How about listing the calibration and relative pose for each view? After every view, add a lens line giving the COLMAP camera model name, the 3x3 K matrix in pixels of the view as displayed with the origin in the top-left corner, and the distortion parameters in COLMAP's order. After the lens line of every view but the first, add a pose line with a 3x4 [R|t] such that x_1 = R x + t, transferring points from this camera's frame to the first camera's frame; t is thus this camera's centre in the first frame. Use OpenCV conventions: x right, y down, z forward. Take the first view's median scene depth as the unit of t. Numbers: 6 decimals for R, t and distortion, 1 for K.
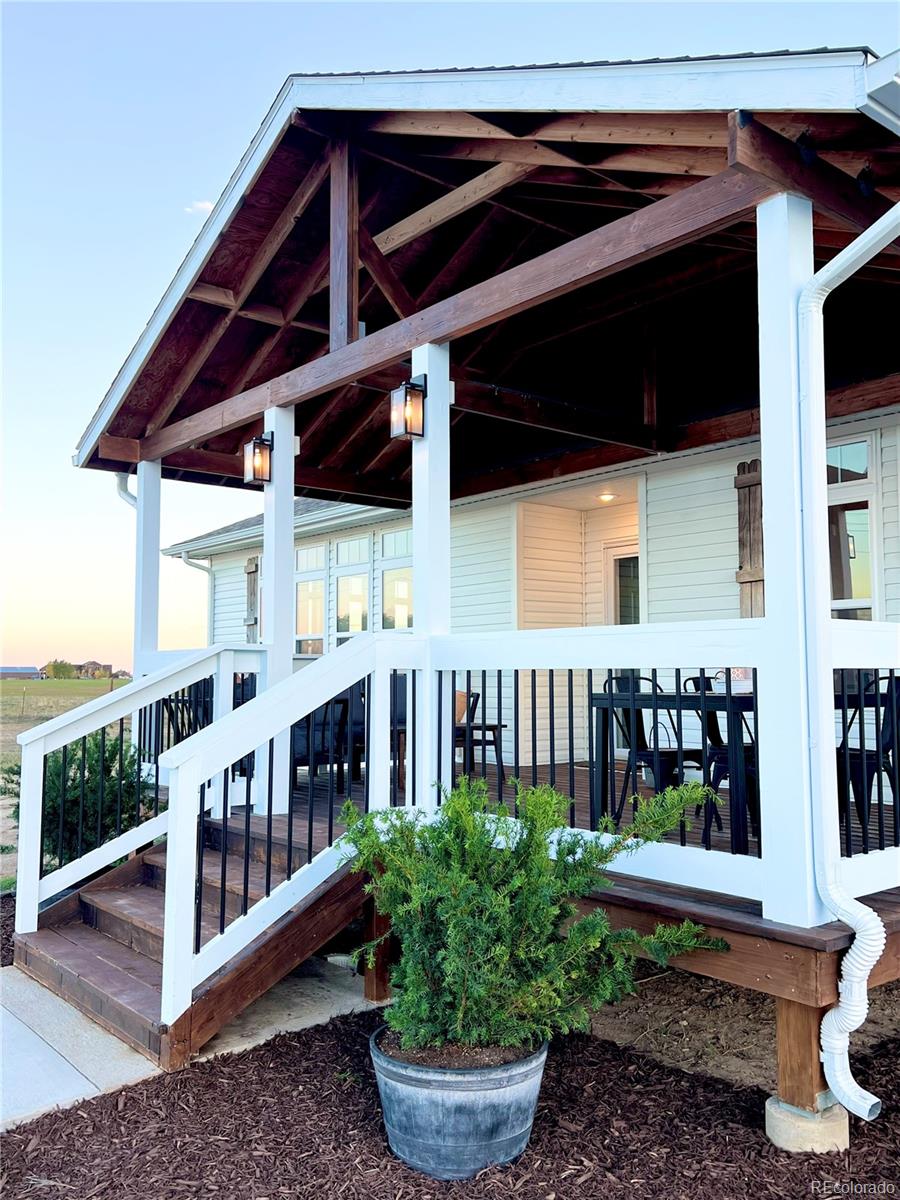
lens RADIAL K [[1018.5, 0, 450.0], [0, 1018.5, 600.0], [0, 0, 1]] dist [0.007275, 0.003284]
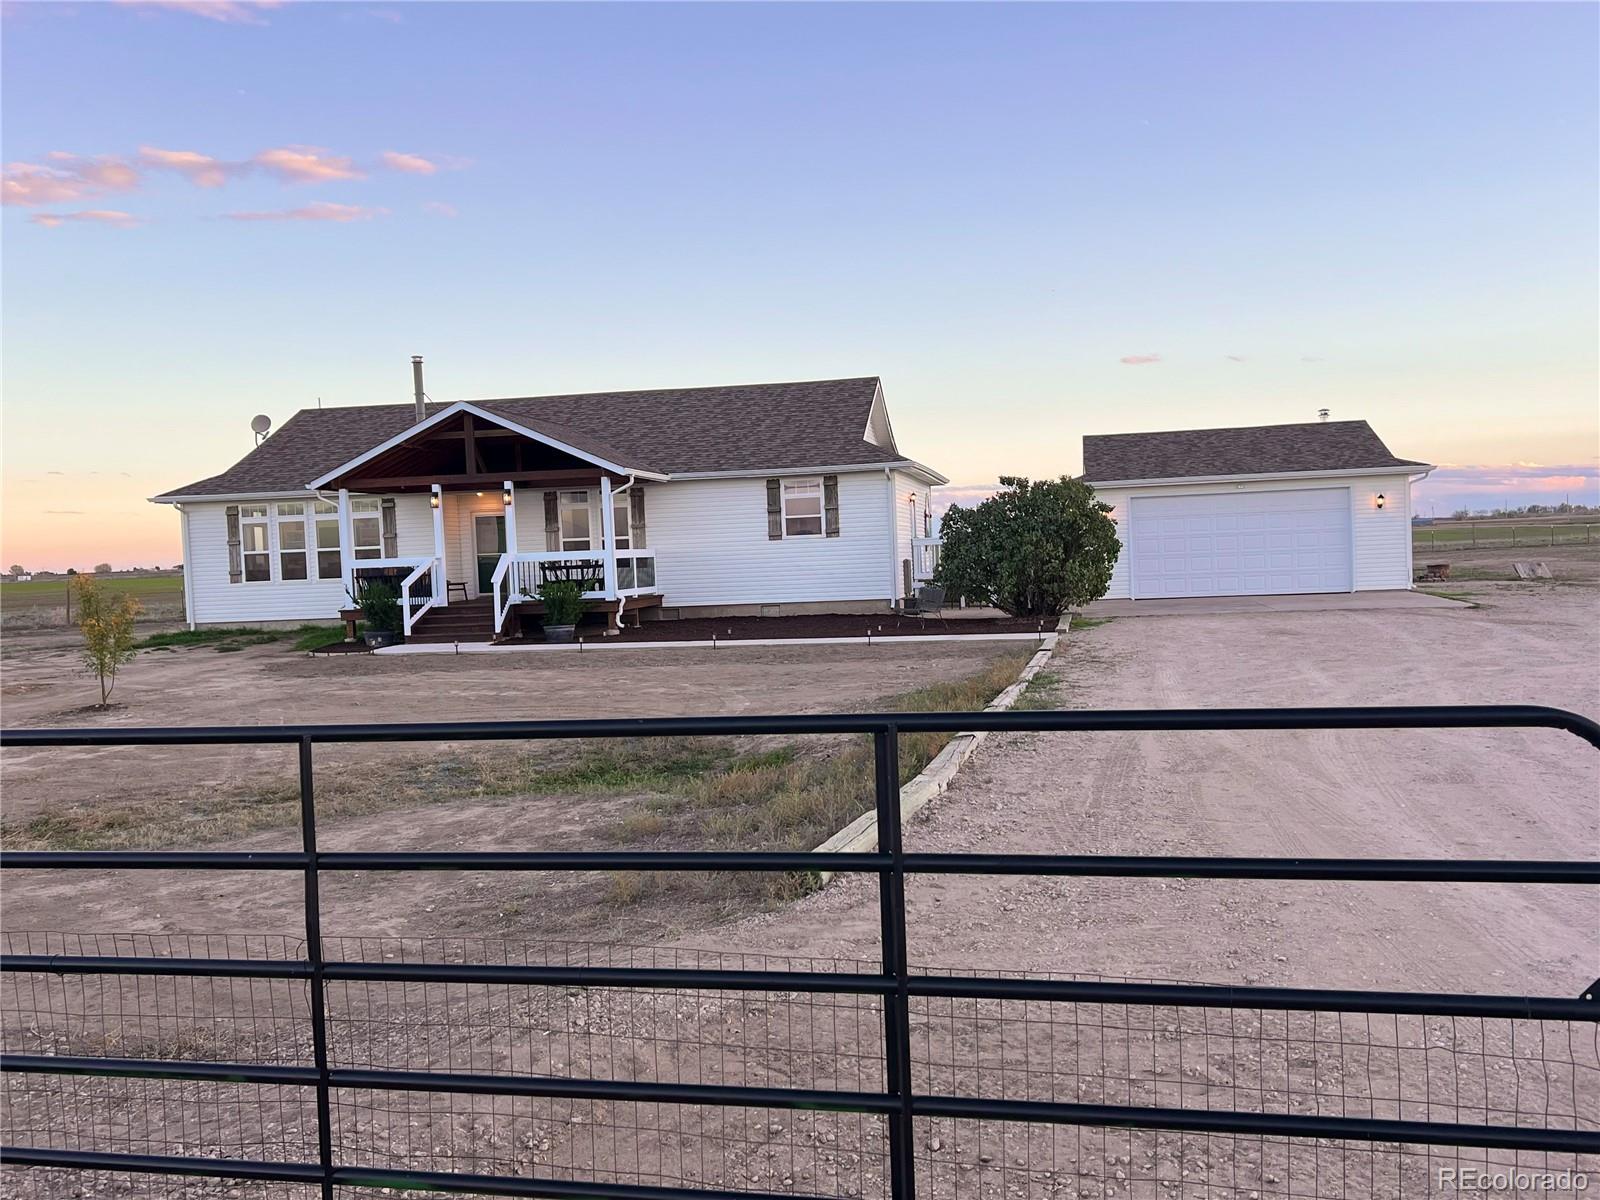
lens RADIAL K [[1476.3, 0, 800.0], [0, 1476.3, 600.0], [0, 0, 1]] dist [0.091978, -0.001693]
pose [[0.766545, -0.054963, 0.639835, -4.293593], [-0.001216, 0.996205, 0.087032, -0.437098], [-0.642190, -0.067492, 0.763569, -6.242056]]
